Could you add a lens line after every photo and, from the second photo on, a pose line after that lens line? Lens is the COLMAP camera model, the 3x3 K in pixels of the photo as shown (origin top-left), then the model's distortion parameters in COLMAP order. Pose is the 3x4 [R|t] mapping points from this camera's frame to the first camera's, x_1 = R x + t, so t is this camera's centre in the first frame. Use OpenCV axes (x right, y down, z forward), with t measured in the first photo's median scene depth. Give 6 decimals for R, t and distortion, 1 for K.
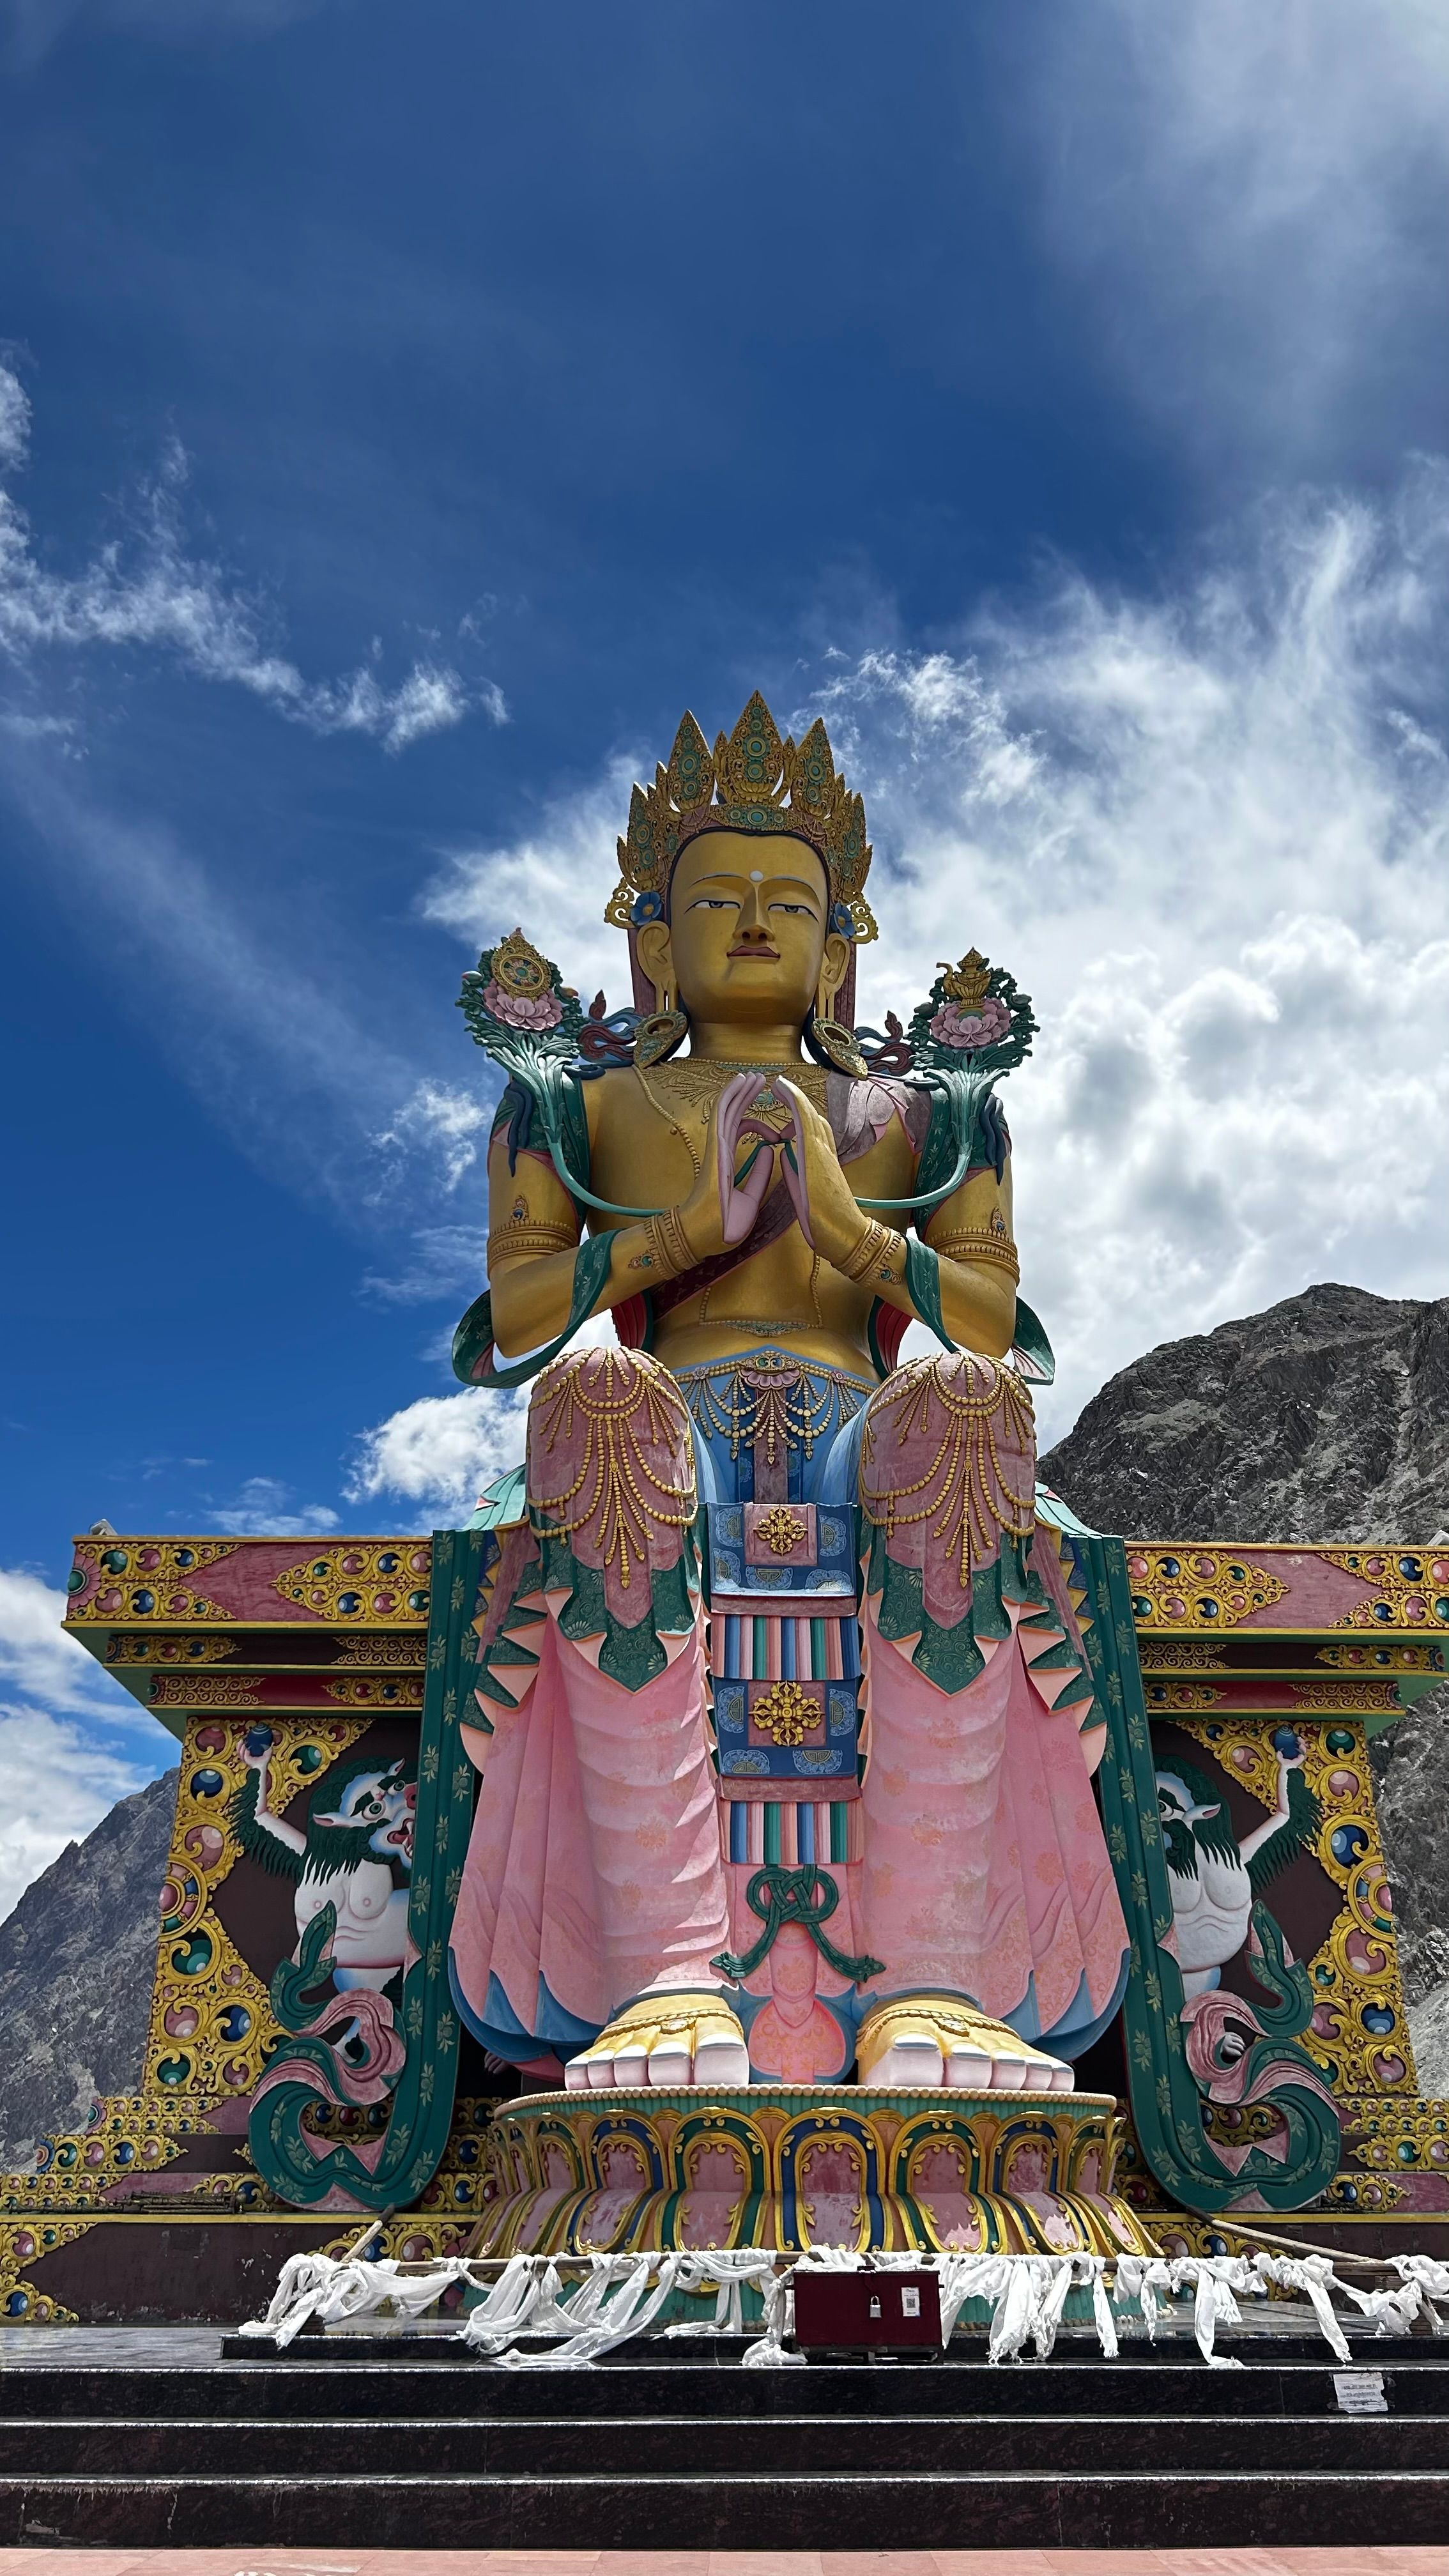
lens RADIAL K [[1785.6, 0, 724.5], [0, 1785.6, 1288.0], [0, 0, 1]] dist [0.032971, -0.001307]
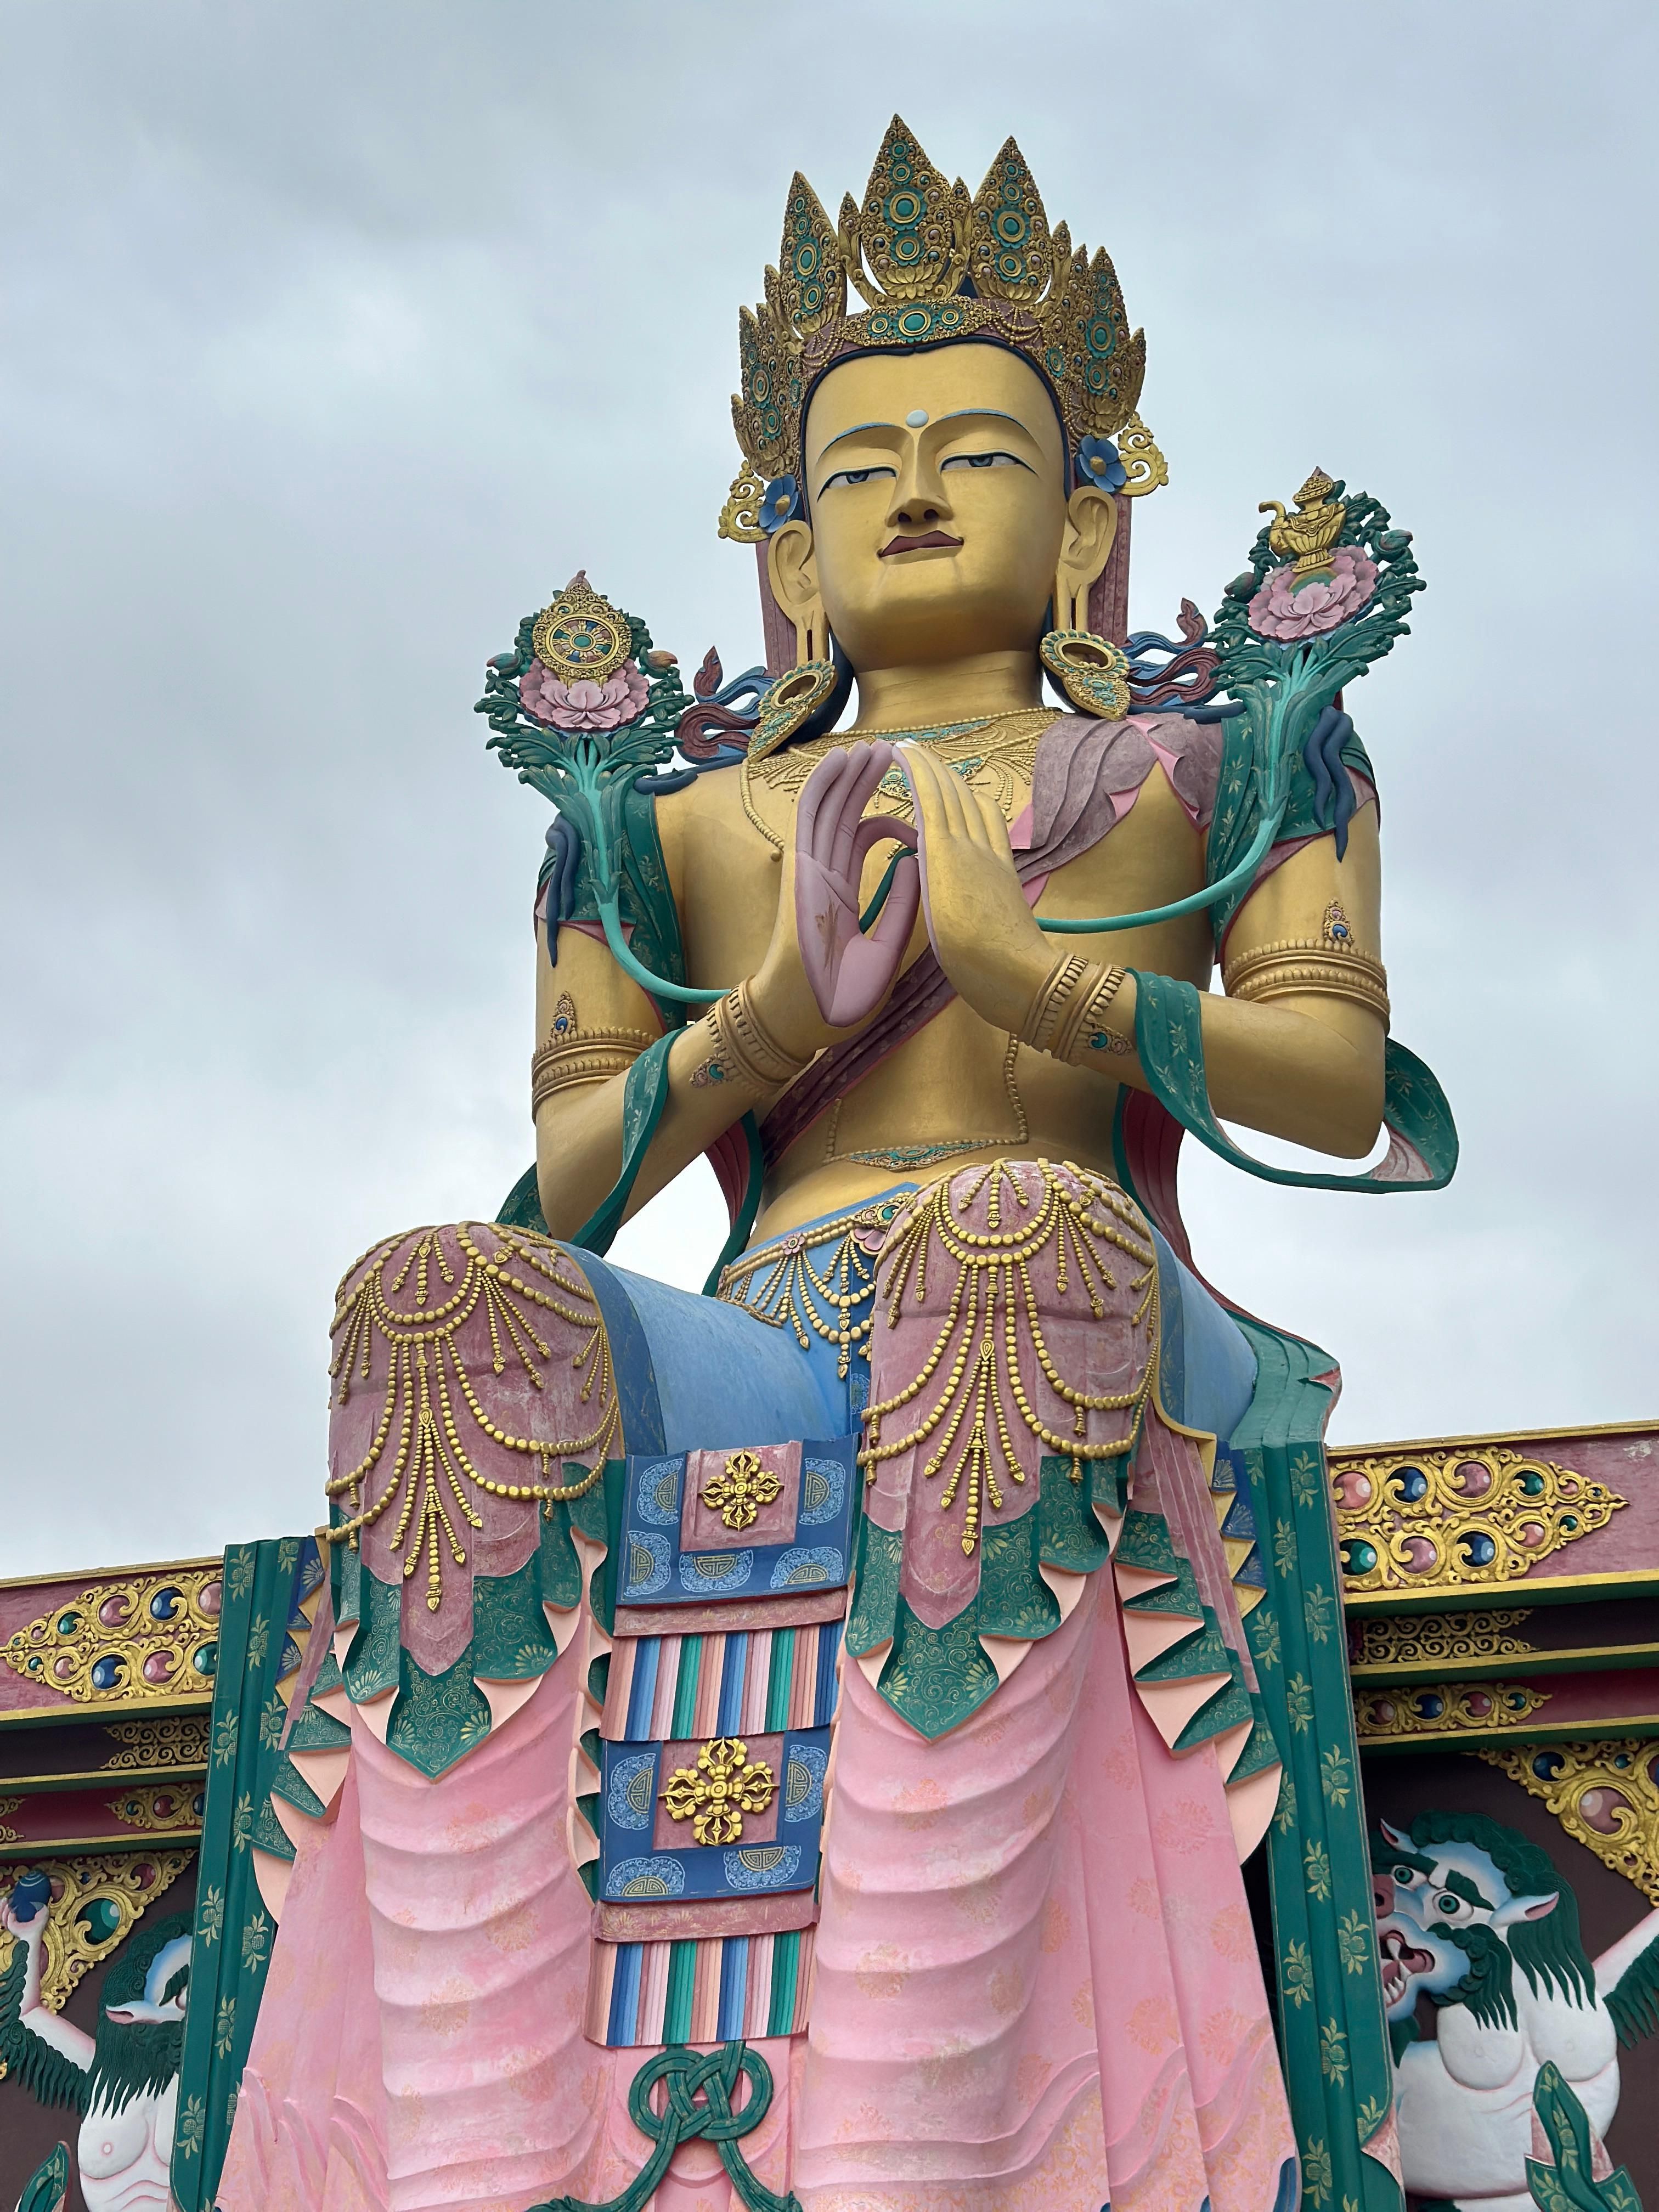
lens RADIAL K [[2862.5, 0, 829.5], [0, 2862.5, 1106.0], [0, 0, 1]] dist [0.058426, -0.034434]
pose [[0.962415, -0.132920, -0.236832, 0.305076], [0.131038, 0.991093, -0.023743, 0.033781], [0.237878, -0.008183, 0.971260, 0.065347]]
